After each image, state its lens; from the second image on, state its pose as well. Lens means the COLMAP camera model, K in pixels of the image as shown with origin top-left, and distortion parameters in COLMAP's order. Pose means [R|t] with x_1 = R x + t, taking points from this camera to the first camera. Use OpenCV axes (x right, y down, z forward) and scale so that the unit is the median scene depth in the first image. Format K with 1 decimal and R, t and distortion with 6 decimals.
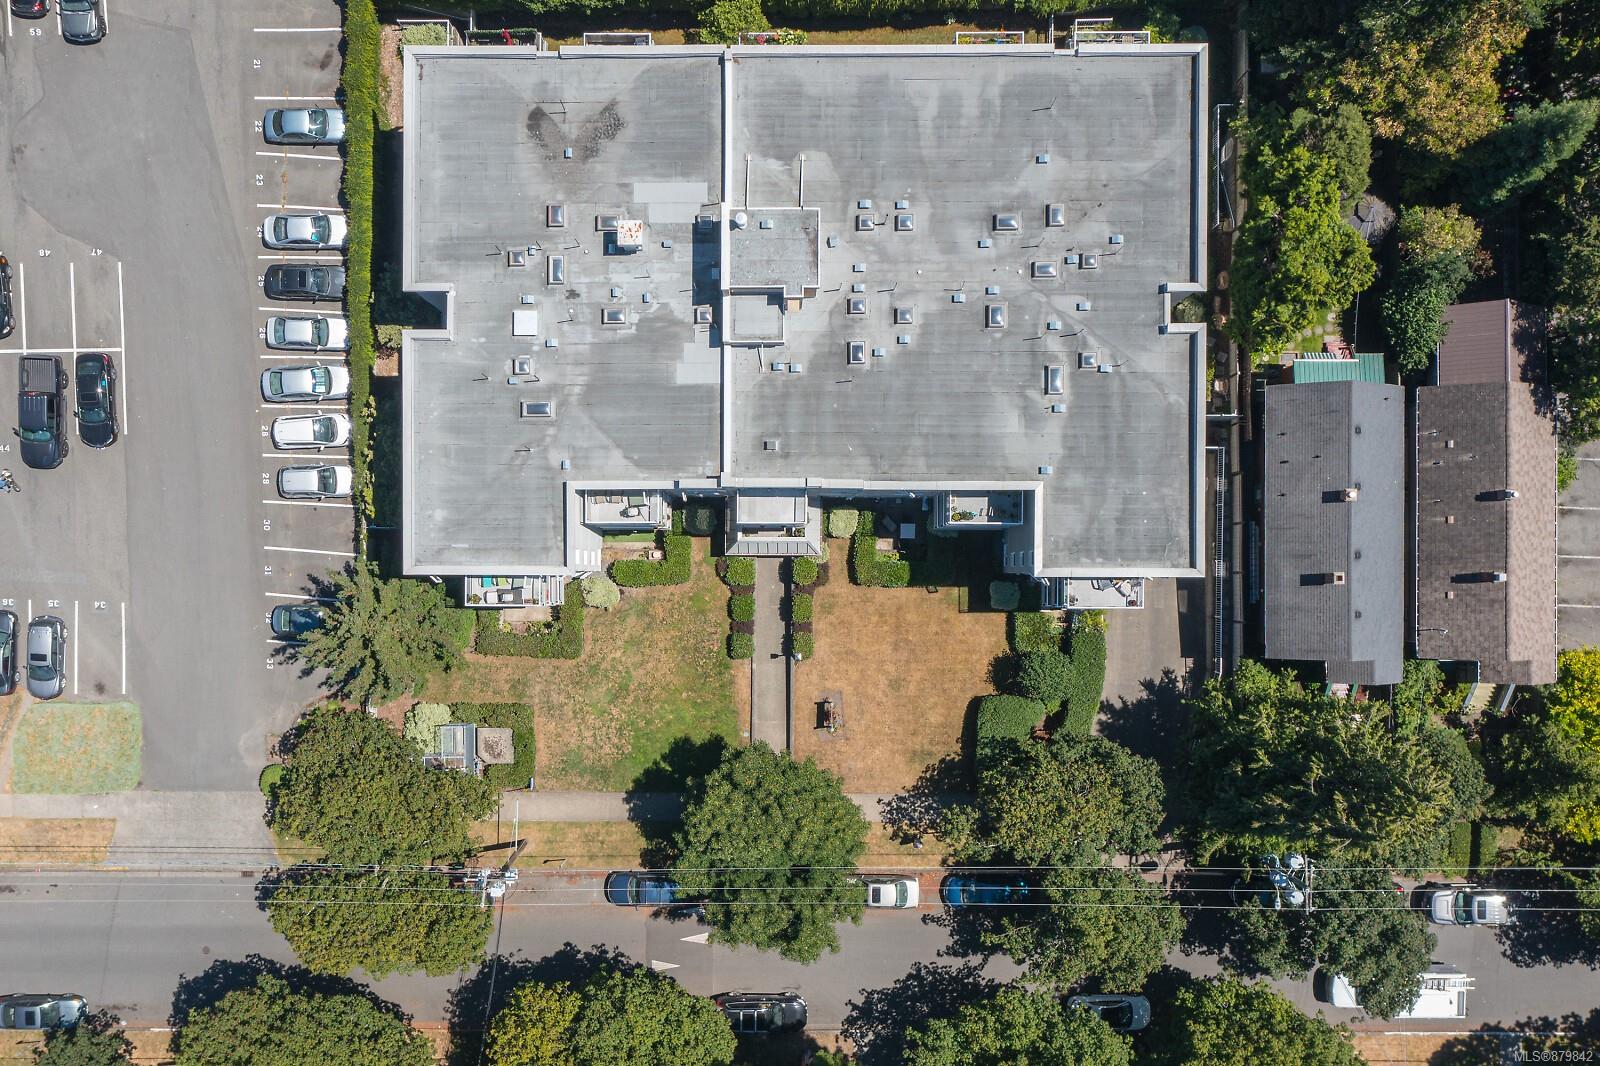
lens RADIAL K [[1257.3, 0, 775.4], [0, 1257.3, 534.6], [0, 0, 1]] dist [0.000069, 0.001989]
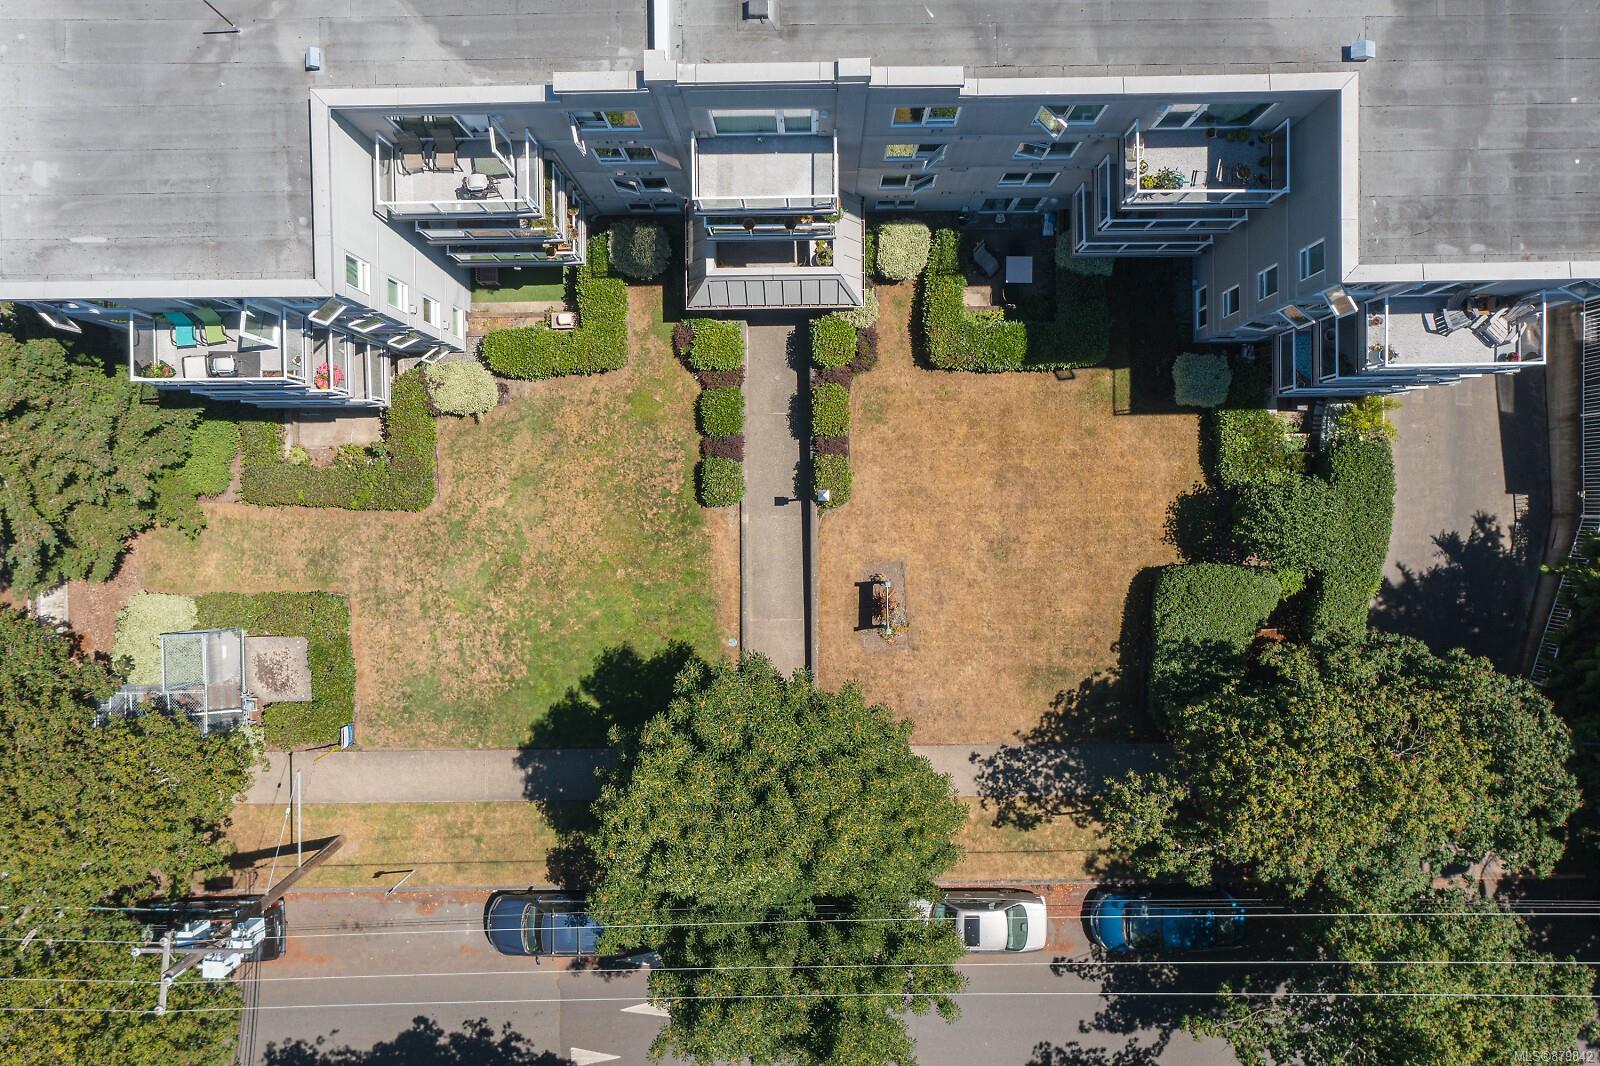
lens RADIAL K [[1285.2, 0, 800.0], [0, 1285.2, 448.7], [0, 0, 1]] dist [-0.009603, -0.001881]
pose [[0.999896, -0.014441, 0.000138, 0.007749], [0.014440, 0.999887, 0.004078, 0.071867], [-0.000196, -0.004075, 0.999992, 0.434699]]
